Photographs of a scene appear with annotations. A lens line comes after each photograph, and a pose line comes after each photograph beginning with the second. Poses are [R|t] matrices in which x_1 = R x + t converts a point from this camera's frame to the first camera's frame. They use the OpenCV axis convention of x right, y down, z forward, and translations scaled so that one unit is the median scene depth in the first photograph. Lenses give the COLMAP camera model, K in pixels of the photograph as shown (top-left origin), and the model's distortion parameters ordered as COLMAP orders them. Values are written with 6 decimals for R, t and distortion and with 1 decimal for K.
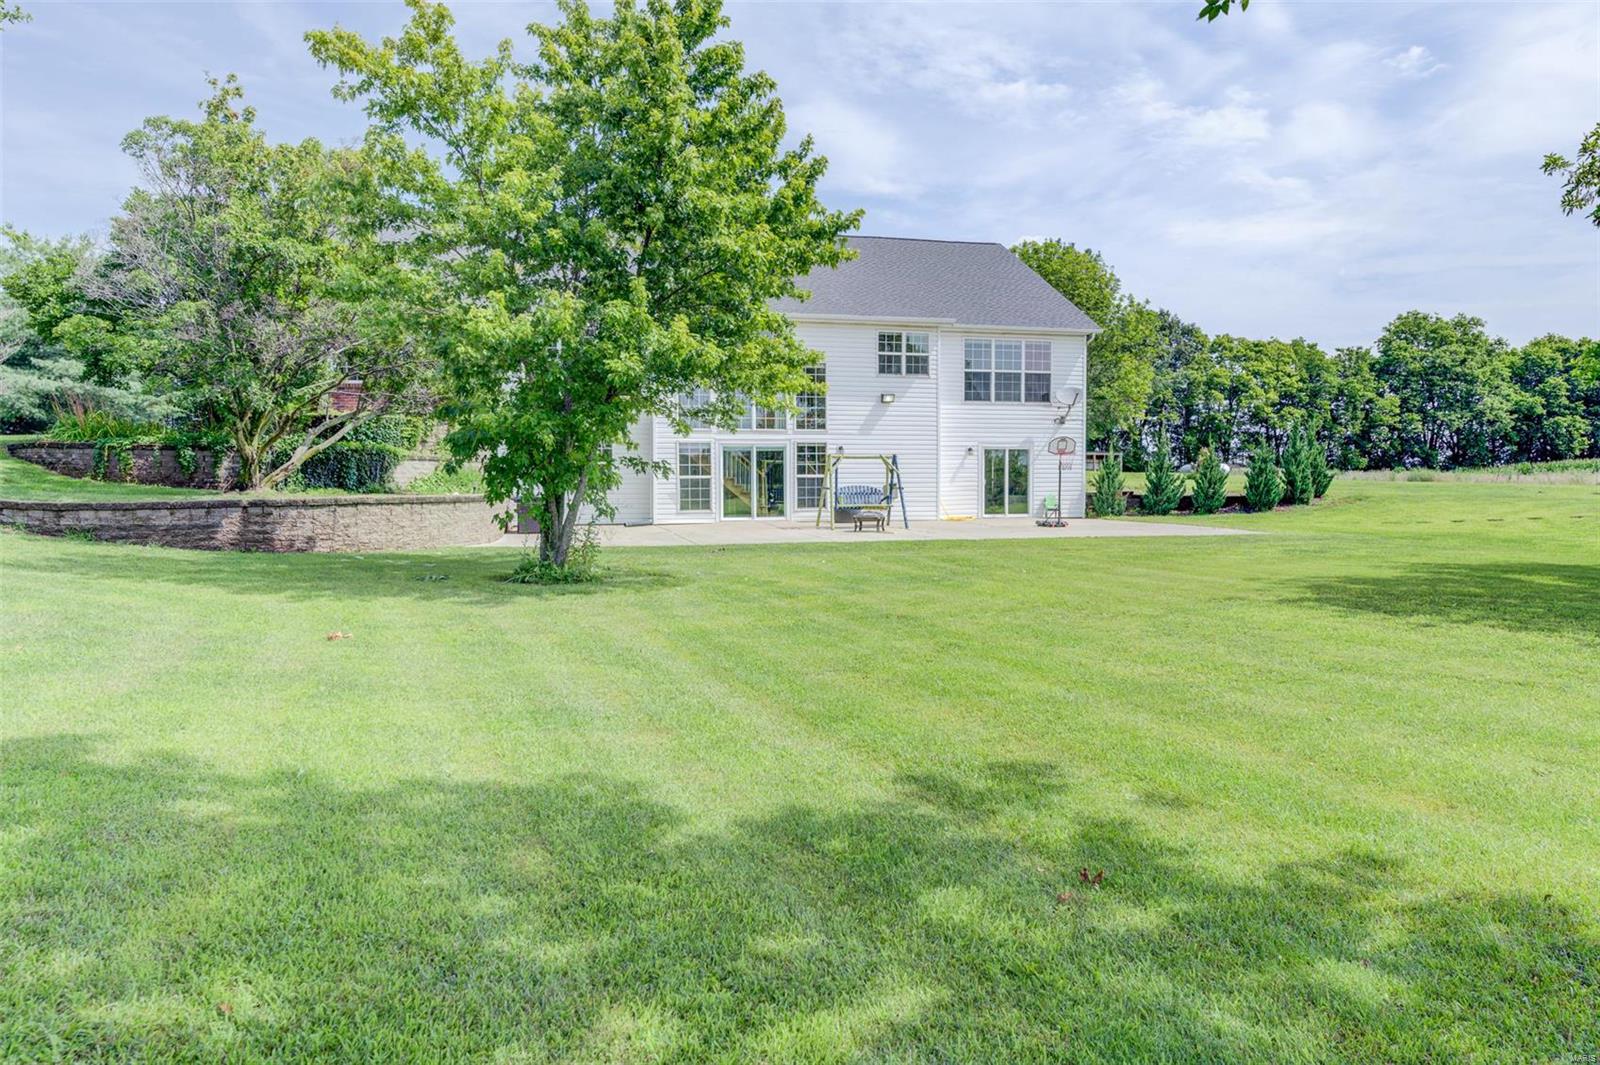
lens RADIAL K [[1096.6, 0, 800.0], [0, 1096.6, 532.5], [0, 0, 1]] dist [-0.006242, 0.001828]
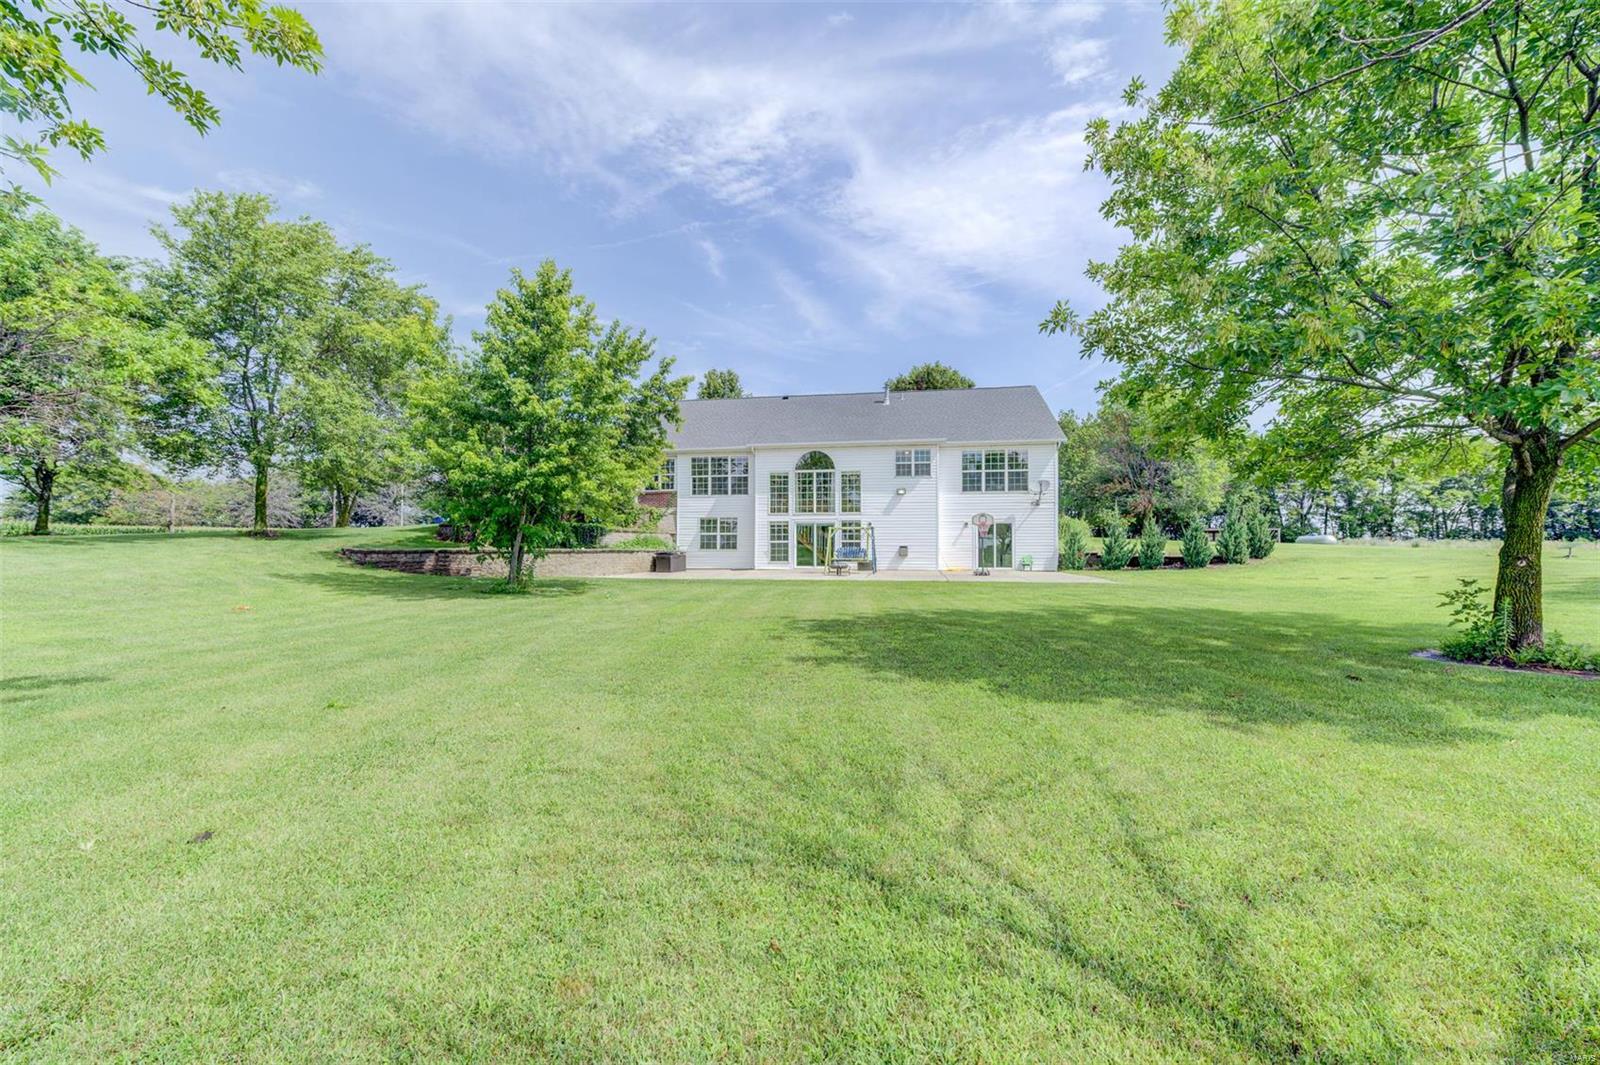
lens RADIAL K [[668.2, 0, 802.0], [0, 668.2, 520.2], [0, 0, 1]] dist [-0.001328, -0.000185]
pose [[0.905215, -0.013912, -0.424726, 0.360848], [-0.024584, 0.996076, -0.085022, 0.002656], [0.424242, 0.087405, 0.901321, 0.087268]]
